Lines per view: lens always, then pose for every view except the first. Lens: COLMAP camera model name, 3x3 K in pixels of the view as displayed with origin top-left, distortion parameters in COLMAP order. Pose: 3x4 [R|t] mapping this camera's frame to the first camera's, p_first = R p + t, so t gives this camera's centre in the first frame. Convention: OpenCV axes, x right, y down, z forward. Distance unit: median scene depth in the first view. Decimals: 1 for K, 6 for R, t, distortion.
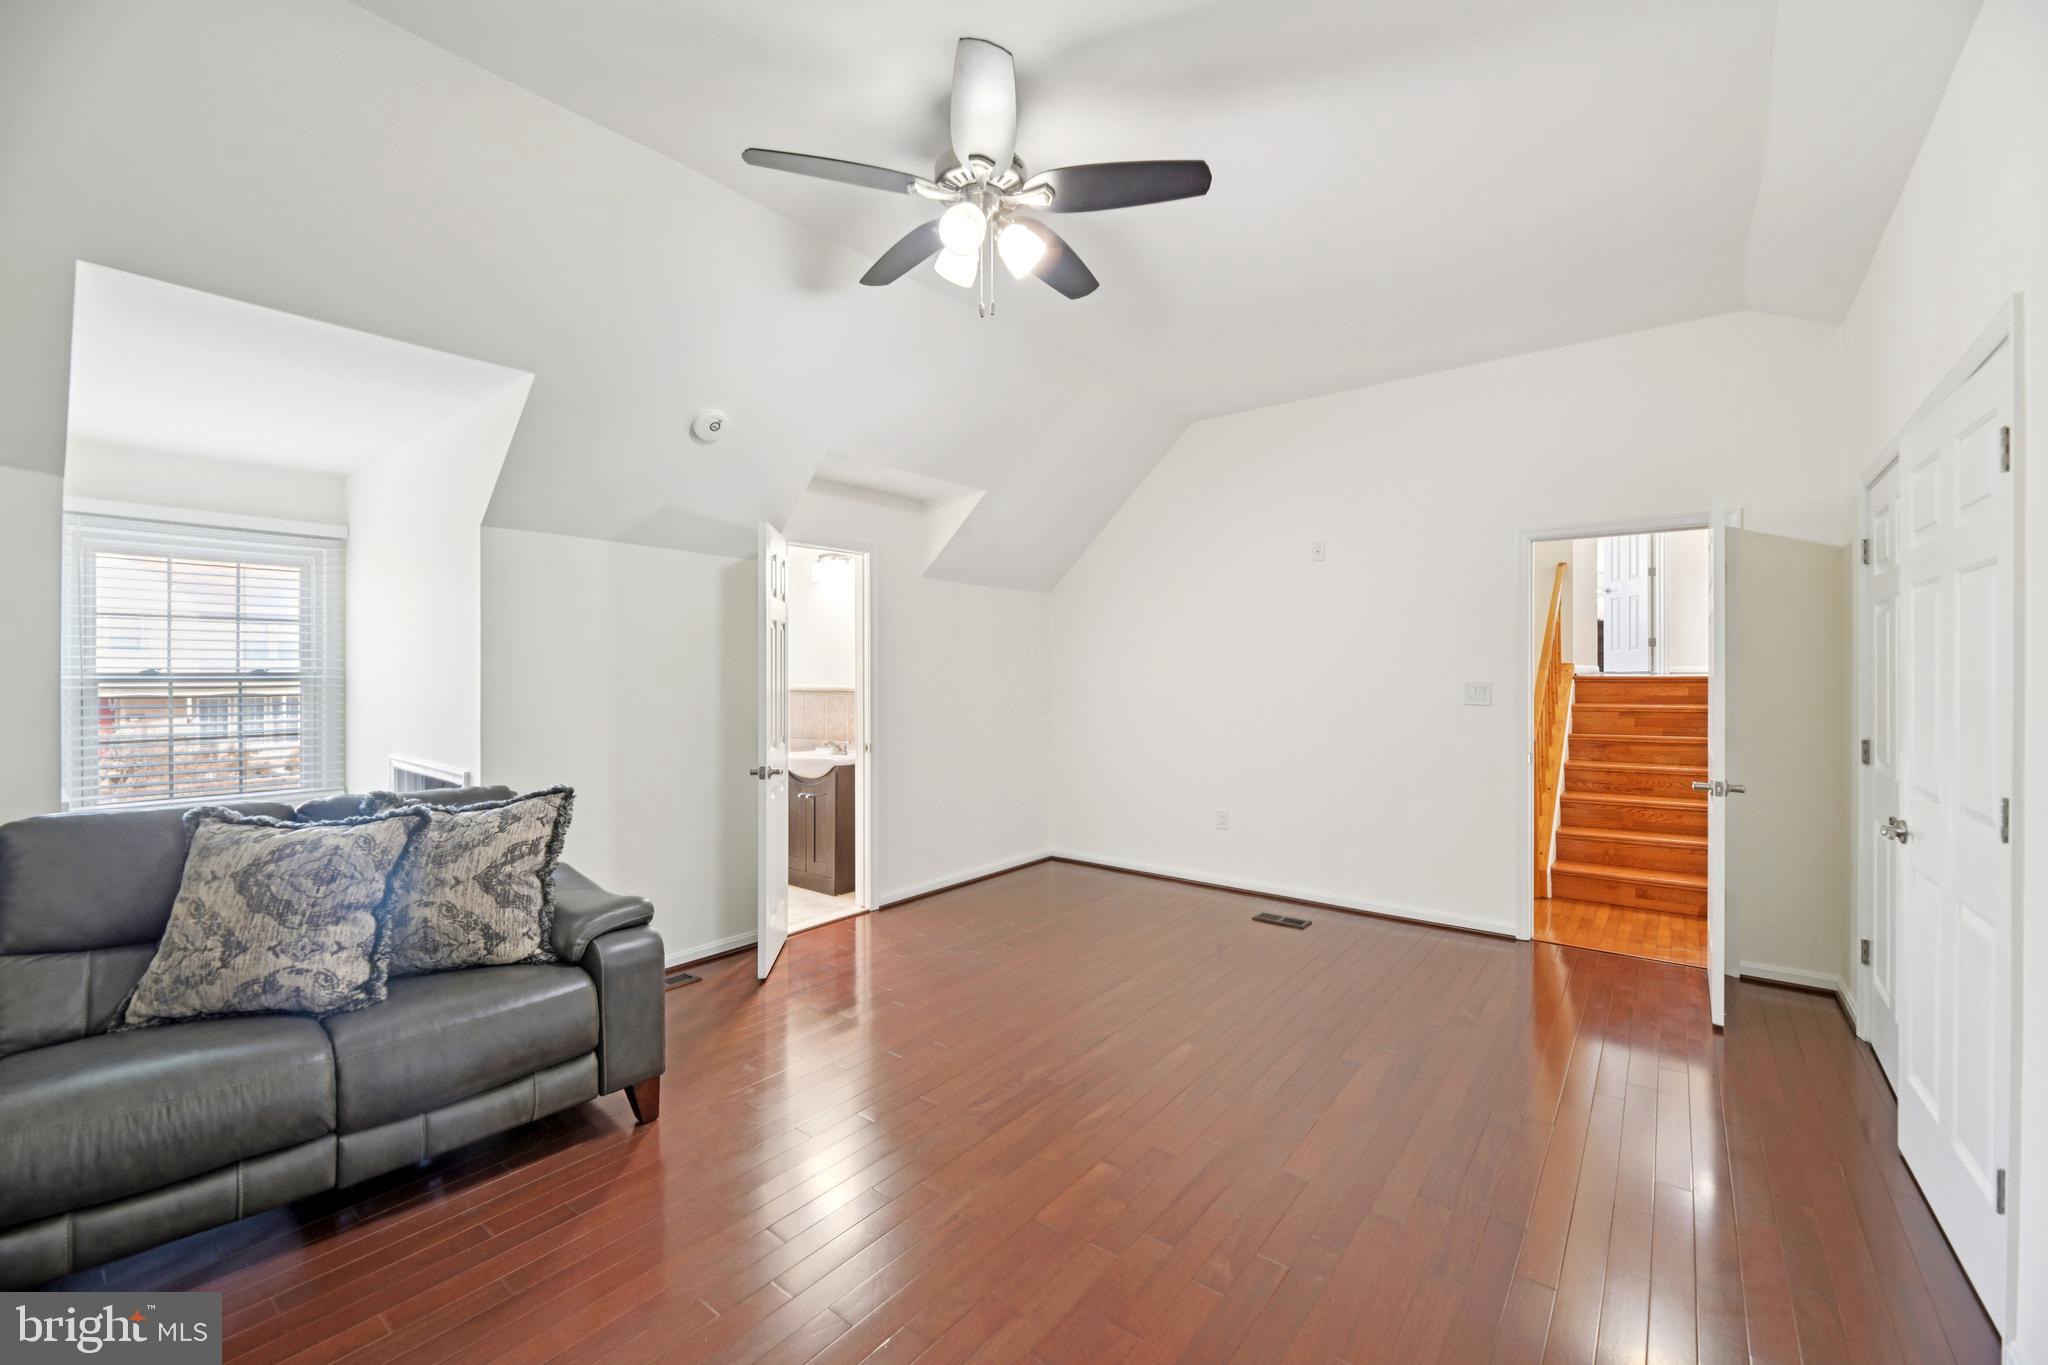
lens RADIAL K [[832.6, 0, 1023.8], [0, 832.6, 676.4], [0, 0, 1]] dist [0.002842, -0.003064]
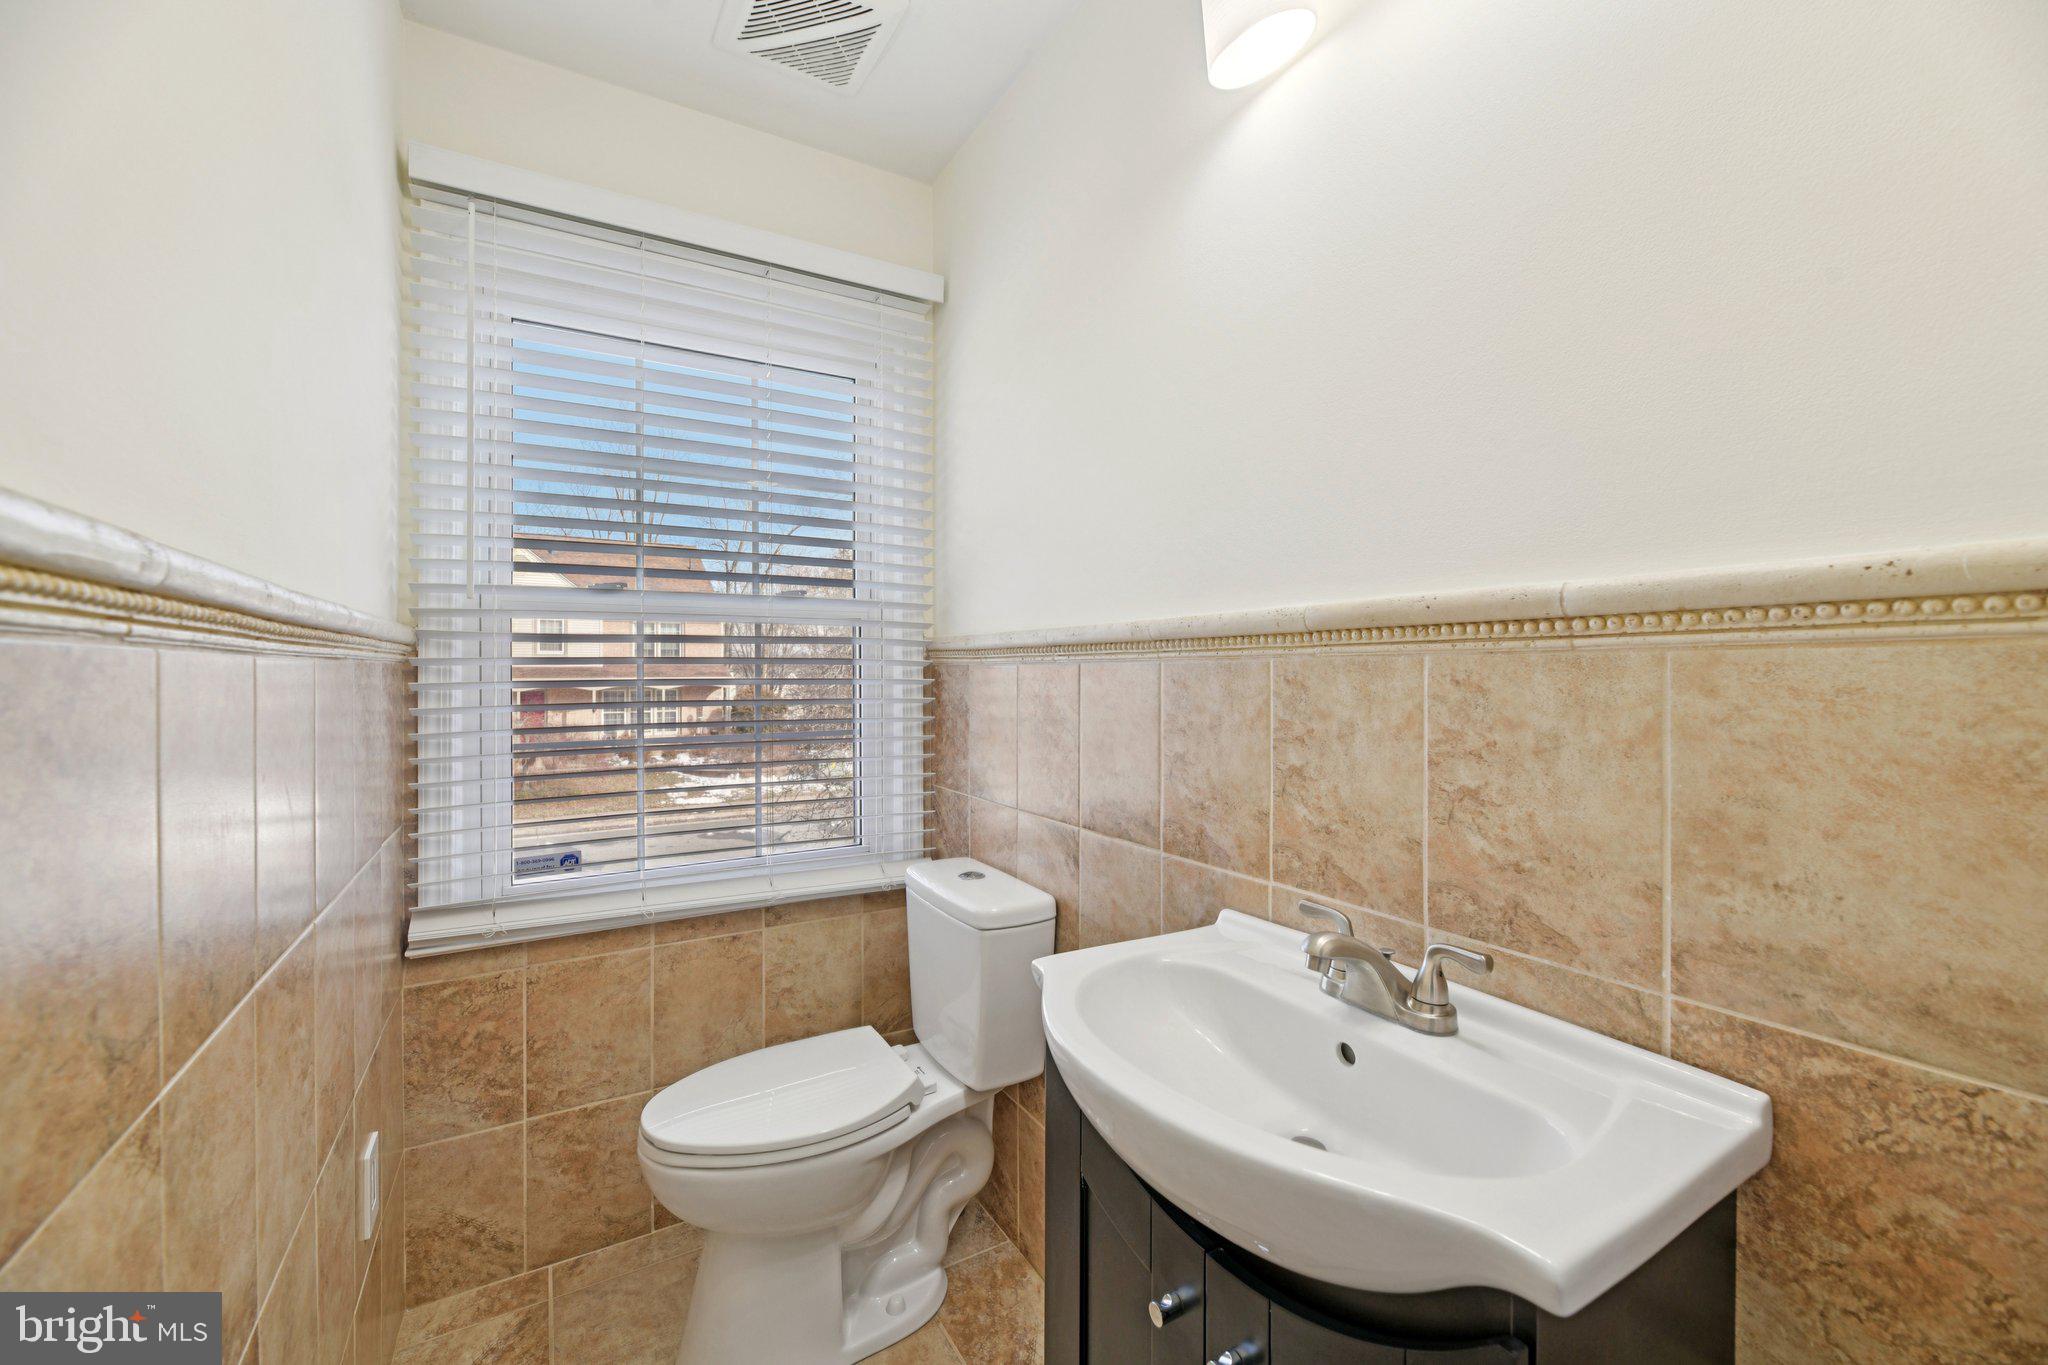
lens RADIAL K [[832.6, 0, 1021.5], [0, 832.6, 678.5], [0, 0, 1]] dist [0.002842, -0.003064]
pose [[0.933804, 0.001213, -0.357783, -0.220425], [-0.000448, 0.999997, 0.002221, 0.027222], [0.357784, -0.001913, 0.933802, 0.784050]]
